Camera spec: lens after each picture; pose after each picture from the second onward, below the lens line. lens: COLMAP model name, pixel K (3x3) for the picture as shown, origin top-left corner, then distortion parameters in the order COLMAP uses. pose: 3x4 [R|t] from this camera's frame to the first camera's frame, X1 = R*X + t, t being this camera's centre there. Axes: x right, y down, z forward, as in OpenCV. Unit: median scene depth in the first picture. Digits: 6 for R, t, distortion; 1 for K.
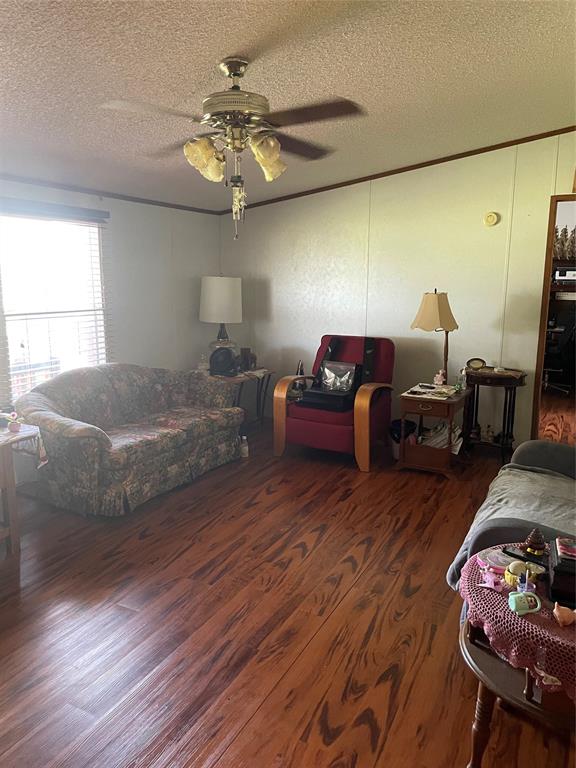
lens RADIAL K [[579.7, 0, 288.0], [0, 579.7, 384.0], [0, 0, 1]] dist [0.082814, -0.103121]
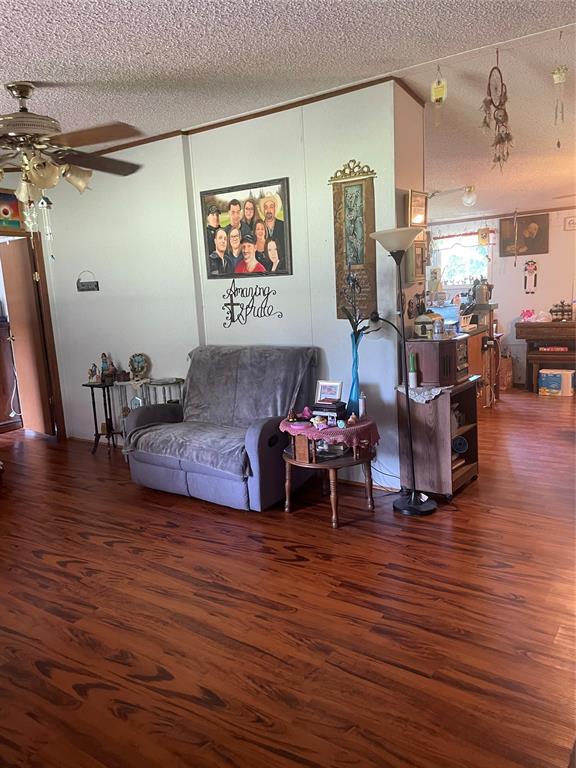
lens RADIAL K [[579.7, 0, 288.0], [0, 579.7, 384.0], [0, 0, 1]] dist [0.082814, -0.103121]
pose [[0.133187, -0.186881, 0.973312, -0.982831], [0.243416, 0.958149, 0.150661, -0.090130], [-0.960734, 0.216854, 0.173103, 0.440981]]
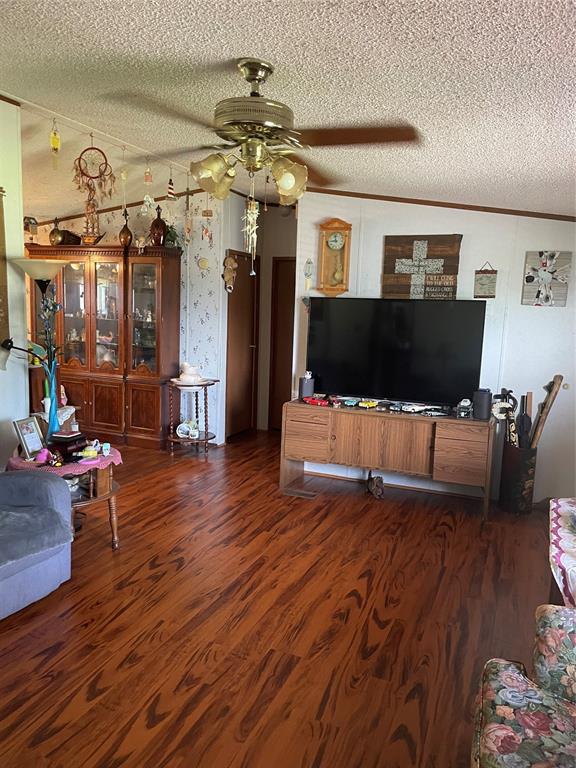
lens RADIAL K [[579.7, 0, 288.0], [0, 579.7, 384.0], [0, 0, 1]] dist [0.082814, -0.103121]
pose [[-0.996429, -0.032934, -0.077751, -0.072003], [-0.055938, 0.947222, 0.315660, -0.345608], [0.063252, 0.318882, -0.945682, 1.743741]]
